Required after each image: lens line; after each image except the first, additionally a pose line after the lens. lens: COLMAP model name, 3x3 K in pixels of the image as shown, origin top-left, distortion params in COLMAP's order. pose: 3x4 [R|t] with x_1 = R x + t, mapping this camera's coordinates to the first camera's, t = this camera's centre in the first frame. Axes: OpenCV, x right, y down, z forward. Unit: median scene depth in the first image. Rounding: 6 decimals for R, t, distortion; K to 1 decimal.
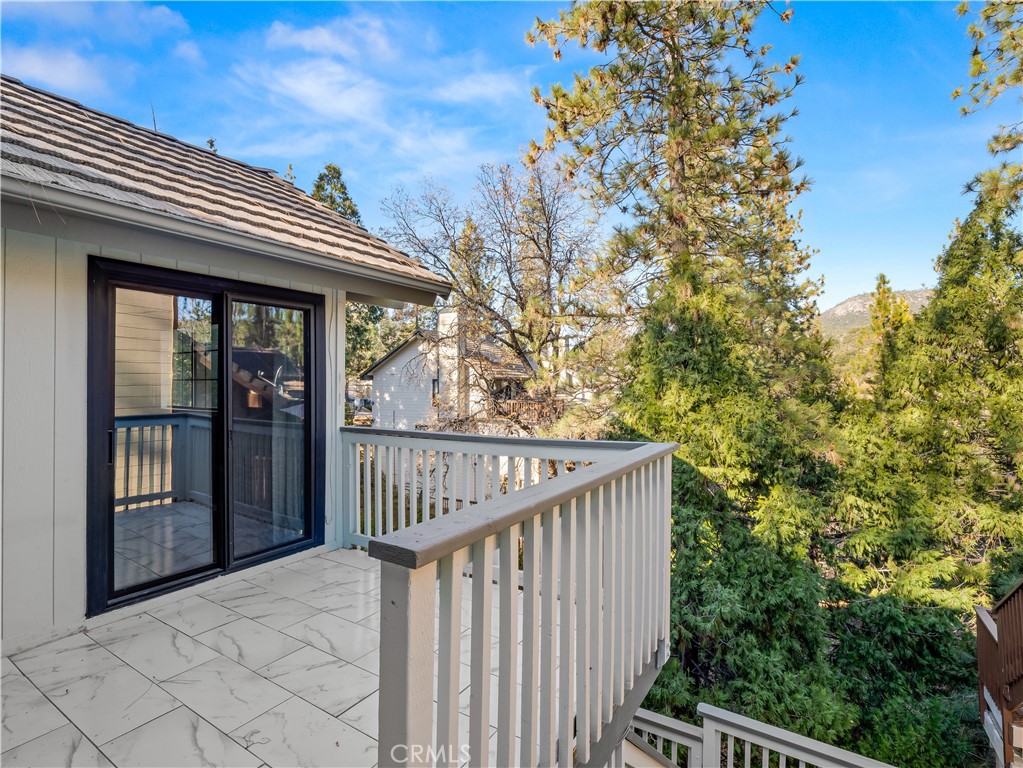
lens RADIAL K [[498.5, 0, 505.8], [0, 498.5, 381.7], [0, 0, 1]] dist [-0.014134, 0.000141]
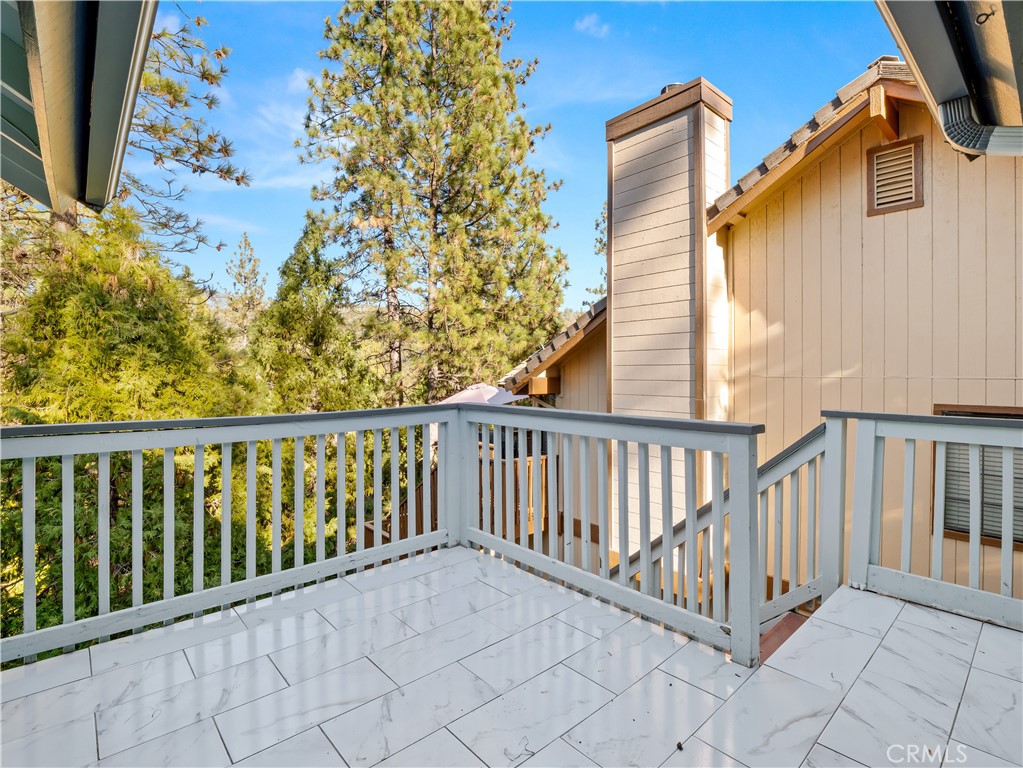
lens RADIAL K [[498.5, 0, 516.7], [0, 498.5, 374.9], [0, 0, 1]] dist [-0.014134, 0.000141]
pose [[0.255964, 0.000810, 0.966686, -0.246818], [-0.010922, 0.999938, 0.002054, 0.012711], [-0.966625, -0.011084, 0.255957, 0.144142]]
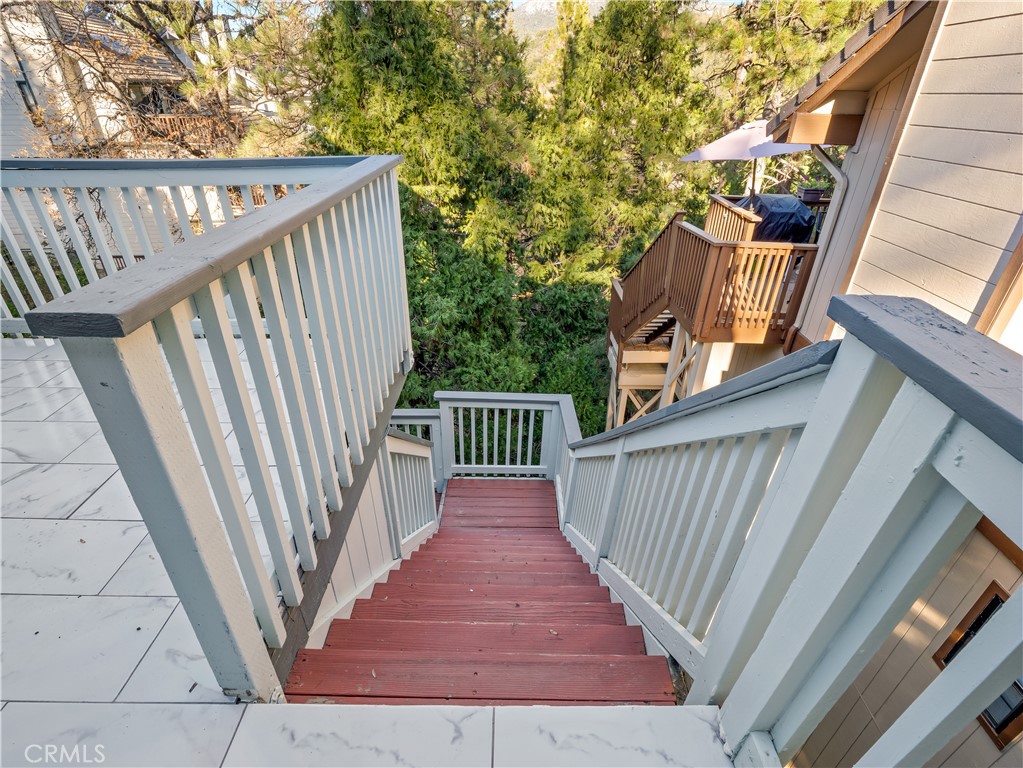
lens RADIAL K [[498.5, 0, 513.7], [0, 498.5, 383.2], [0, 0, 1]] dist [-0.014134, 0.000141]
pose [[0.843008, -0.260859, 0.470415, -0.004836], [-0.016361, 0.861699, 0.507157, 0.004704], [-0.537652, -0.435234, 0.722151, 0.011023]]
